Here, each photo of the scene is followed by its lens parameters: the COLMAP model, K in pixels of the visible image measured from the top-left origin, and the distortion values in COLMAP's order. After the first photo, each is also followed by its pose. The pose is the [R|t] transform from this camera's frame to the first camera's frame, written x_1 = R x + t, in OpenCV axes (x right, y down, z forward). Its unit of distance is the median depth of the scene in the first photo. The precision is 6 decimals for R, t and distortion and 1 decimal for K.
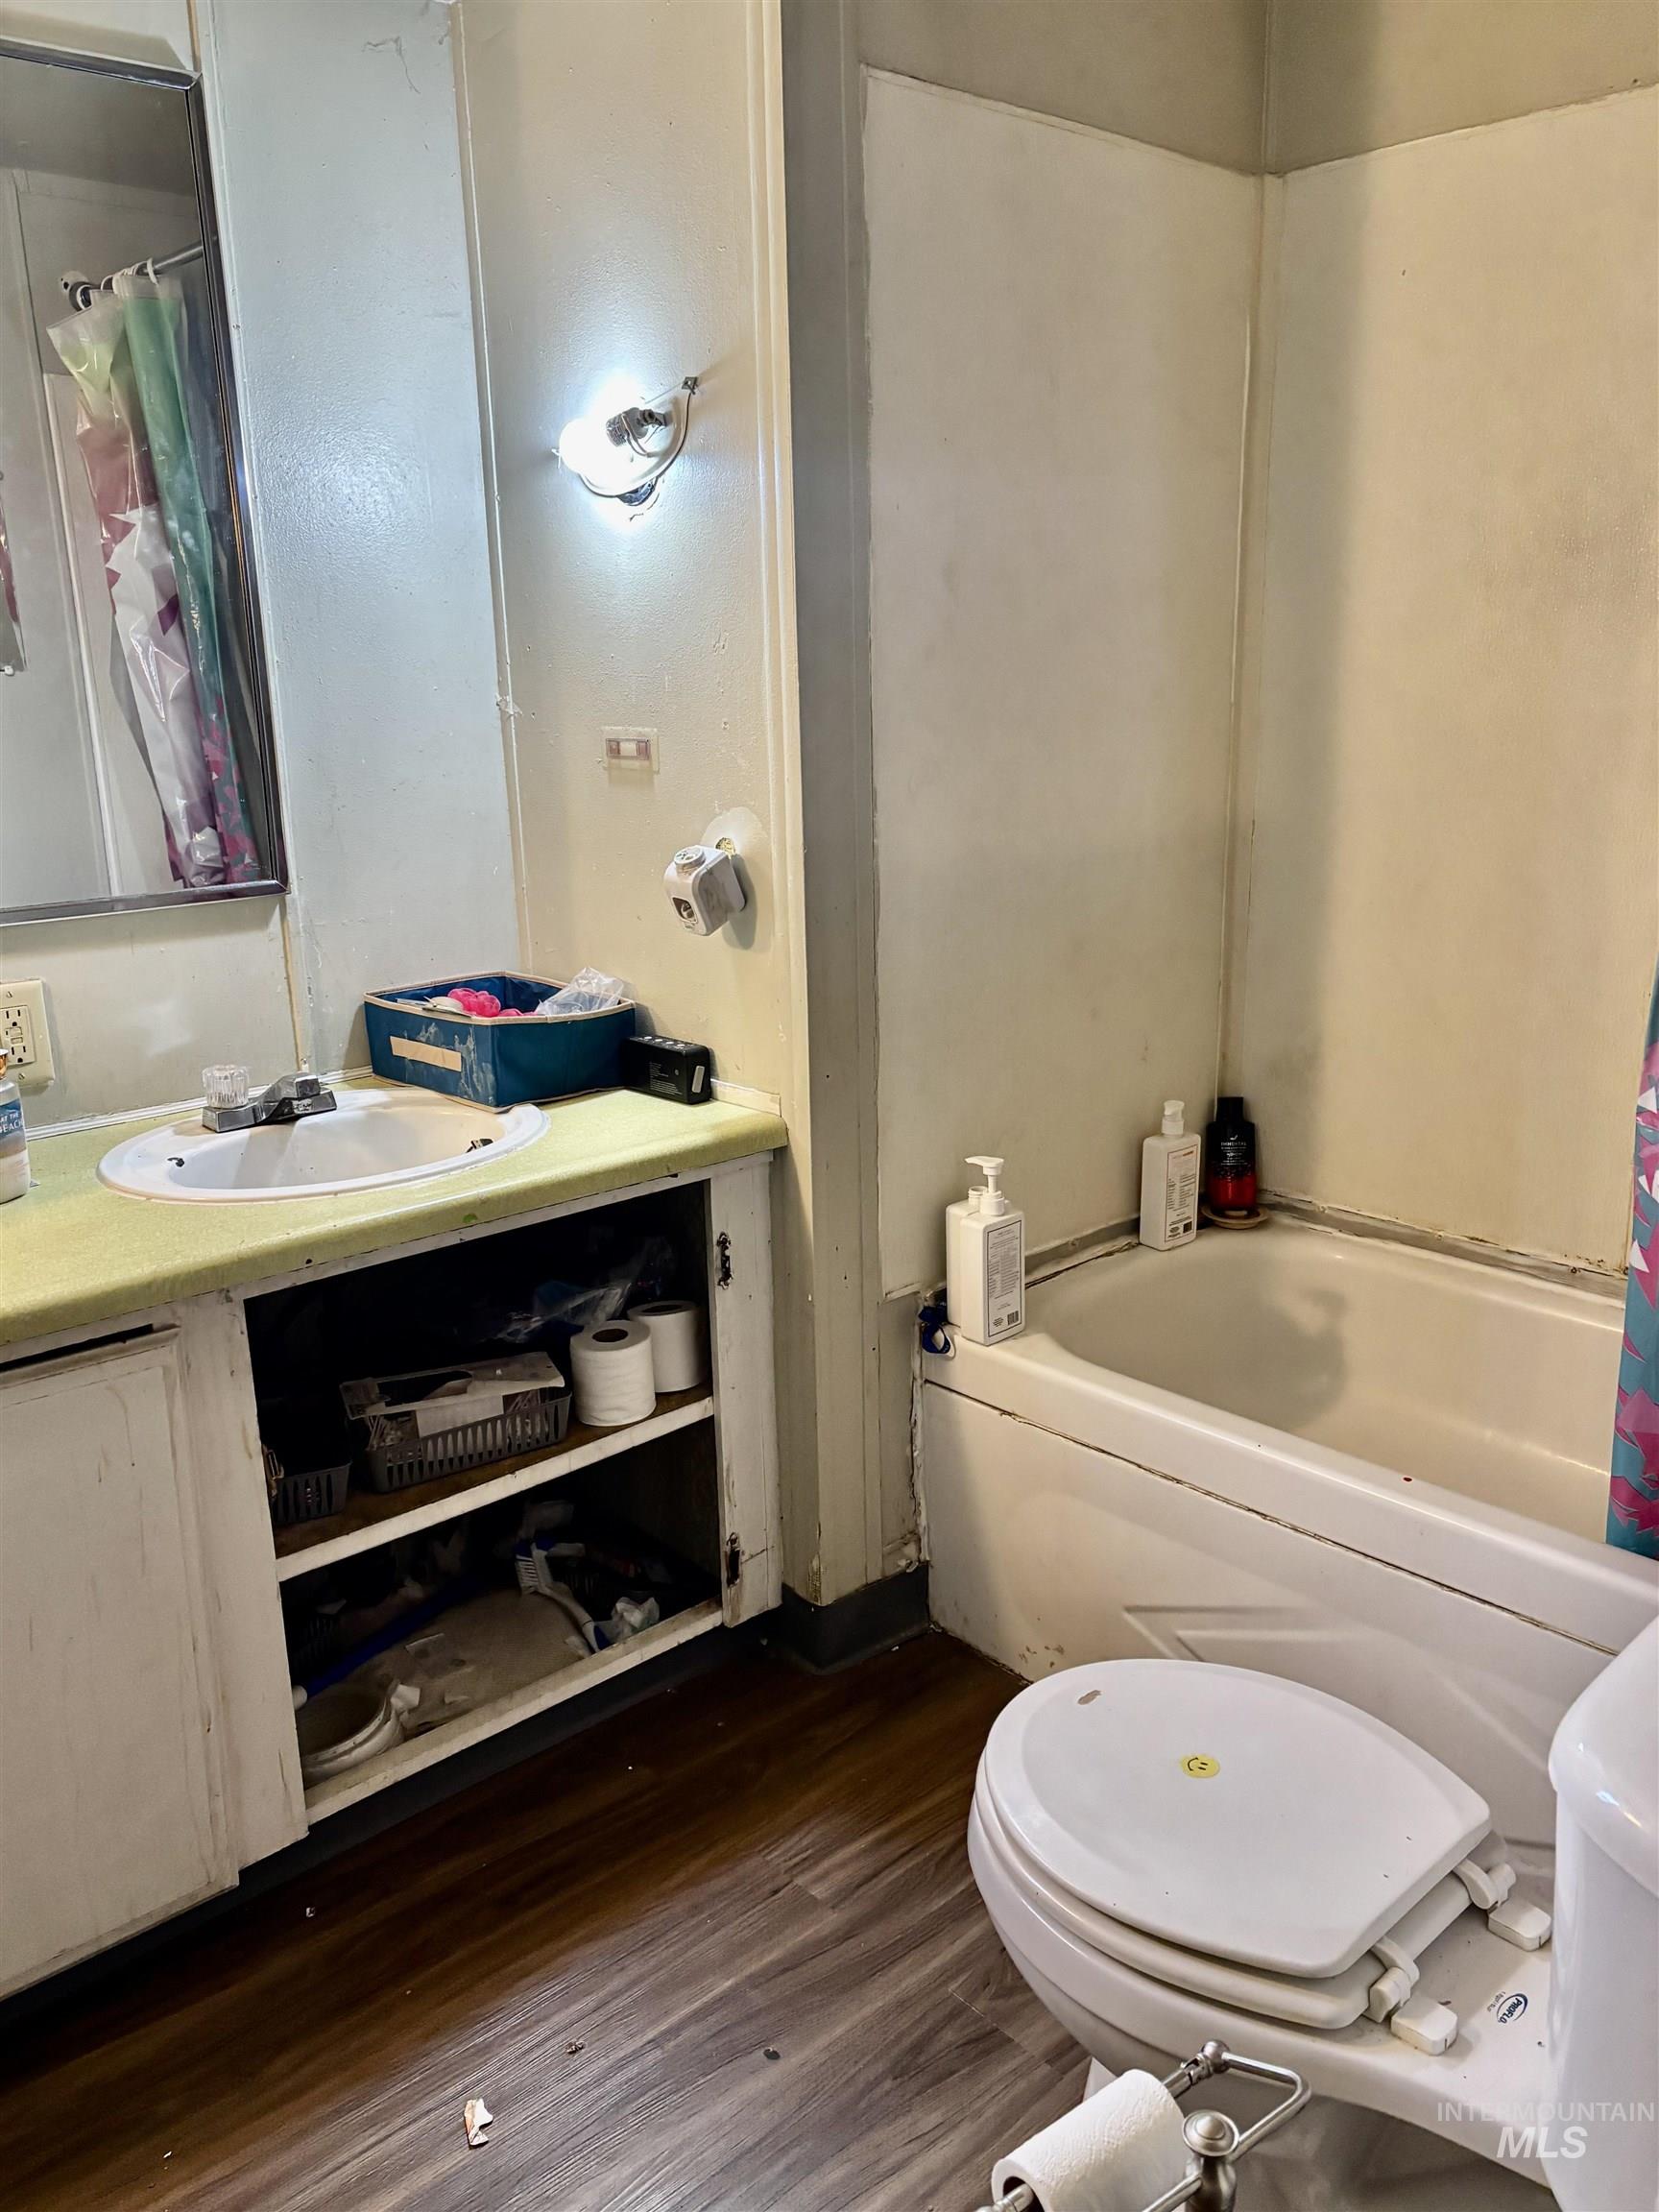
lens RADIAL K [[1812.6, 0, 829.5], [0, 1812.6, 1106.0], [0, 0, 1]] dist [0.095481, -0.072872]
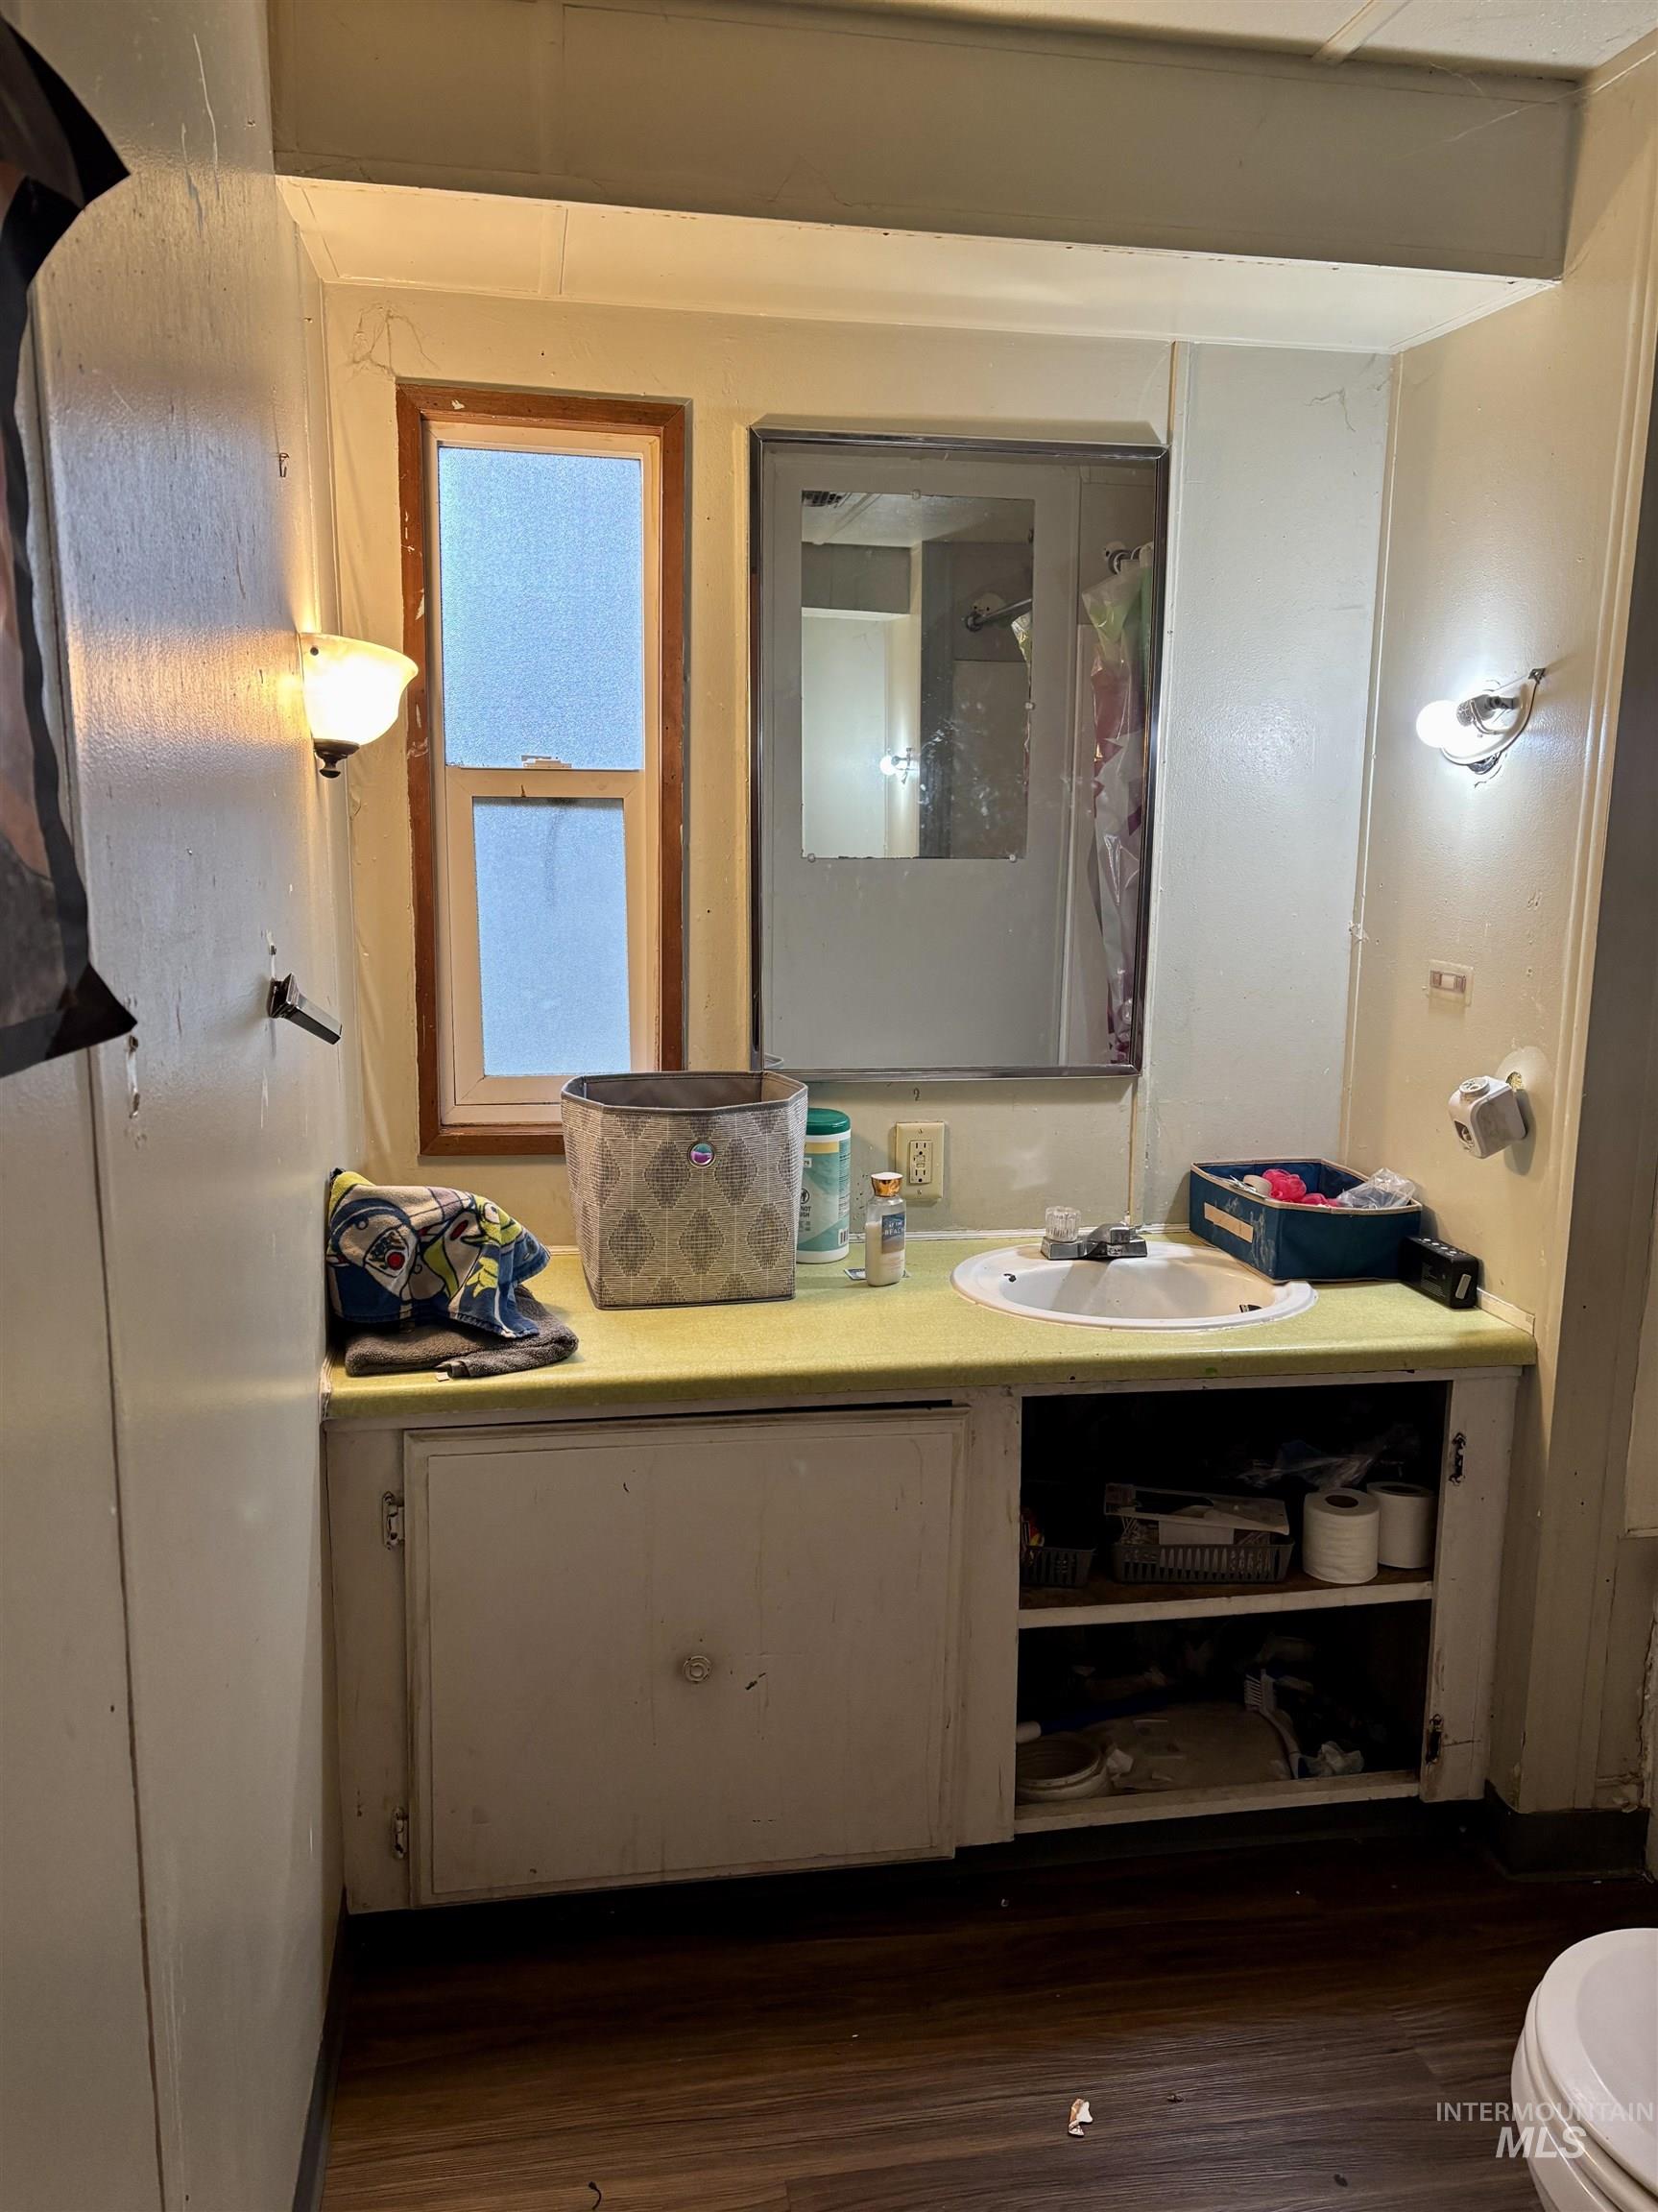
lens RADIAL K [[1713.2, 0, 829.0], [0, 1713.2, 1106.0], [0, 0, 1]] dist [0.077249, -0.066914]
pose [[0.845296, 0.125950, -0.519241, 0.133855], [-0.162436, 0.986398, -0.025171, -0.034675], [0.509008, 0.105621, 0.854257, -0.090536]]
